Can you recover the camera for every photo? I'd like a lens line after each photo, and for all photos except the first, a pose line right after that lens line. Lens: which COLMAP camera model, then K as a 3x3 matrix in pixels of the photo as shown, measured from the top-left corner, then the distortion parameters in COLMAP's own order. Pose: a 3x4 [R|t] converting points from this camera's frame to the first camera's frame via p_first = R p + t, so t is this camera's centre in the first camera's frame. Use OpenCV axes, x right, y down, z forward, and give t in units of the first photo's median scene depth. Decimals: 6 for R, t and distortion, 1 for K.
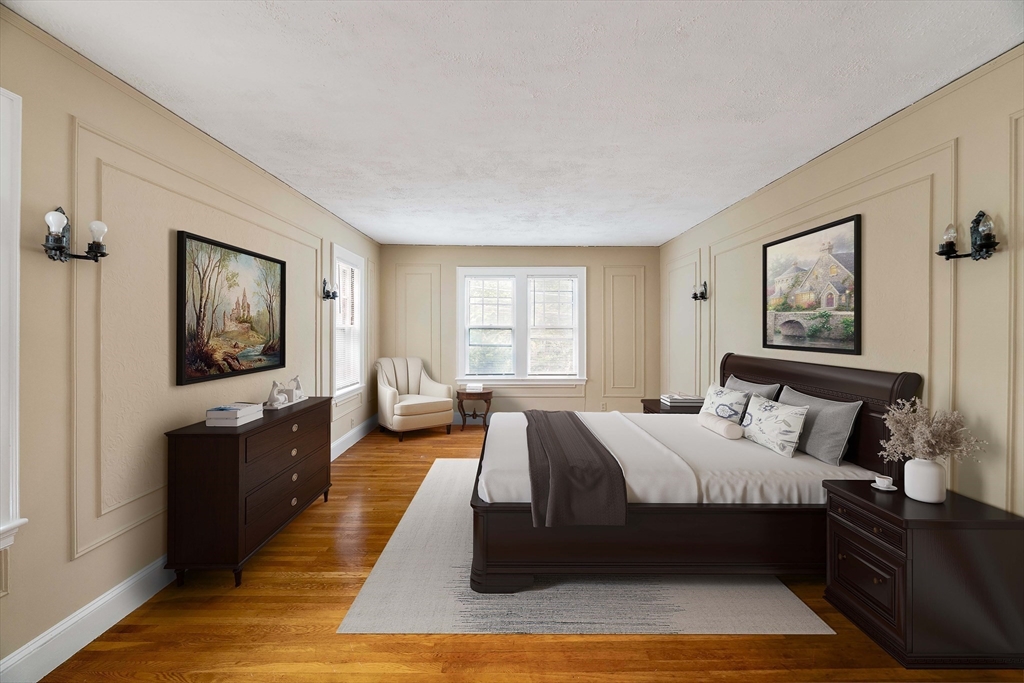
lens RADIAL K [[398.5, 0, 516.0], [0, 398.5, 324.5], [0, 0, 1]] dist [-0.000821, 0.000015]
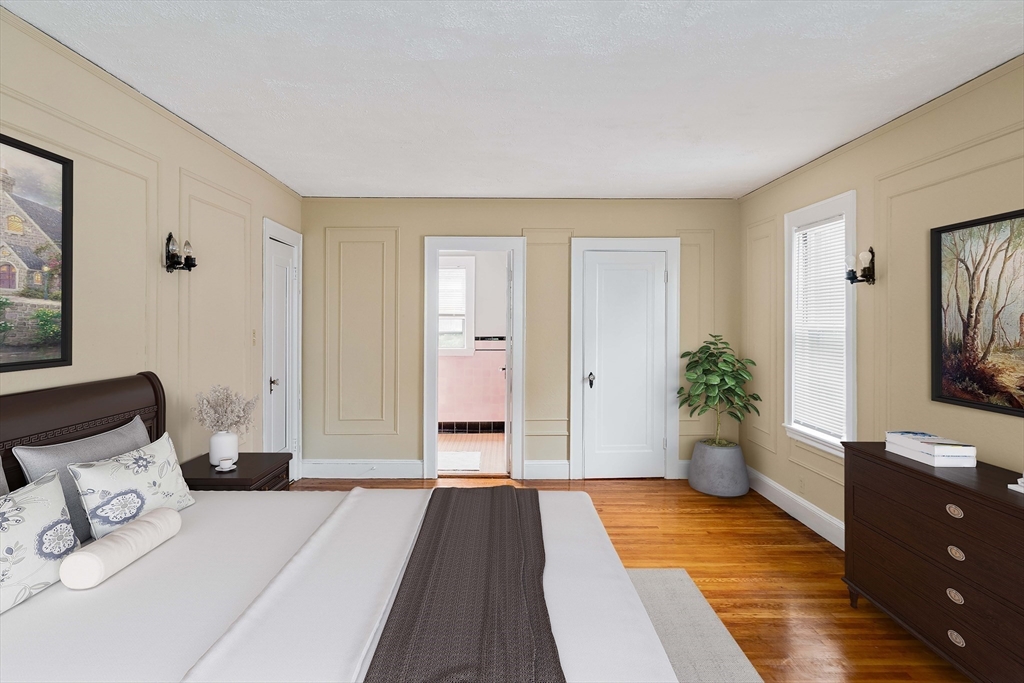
lens RADIAL K [[735.8, 0, 512.0], [0, 735.8, 341.5], [0, 0, 1]] dist [0.000360, 0.000119]
pose [[-0.999854, -0.007668, -0.015268, 0.124740], [-0.008032, 0.999681, 0.023927, -0.011235], [0.015080, 0.024046, -0.999597, 2.386834]]
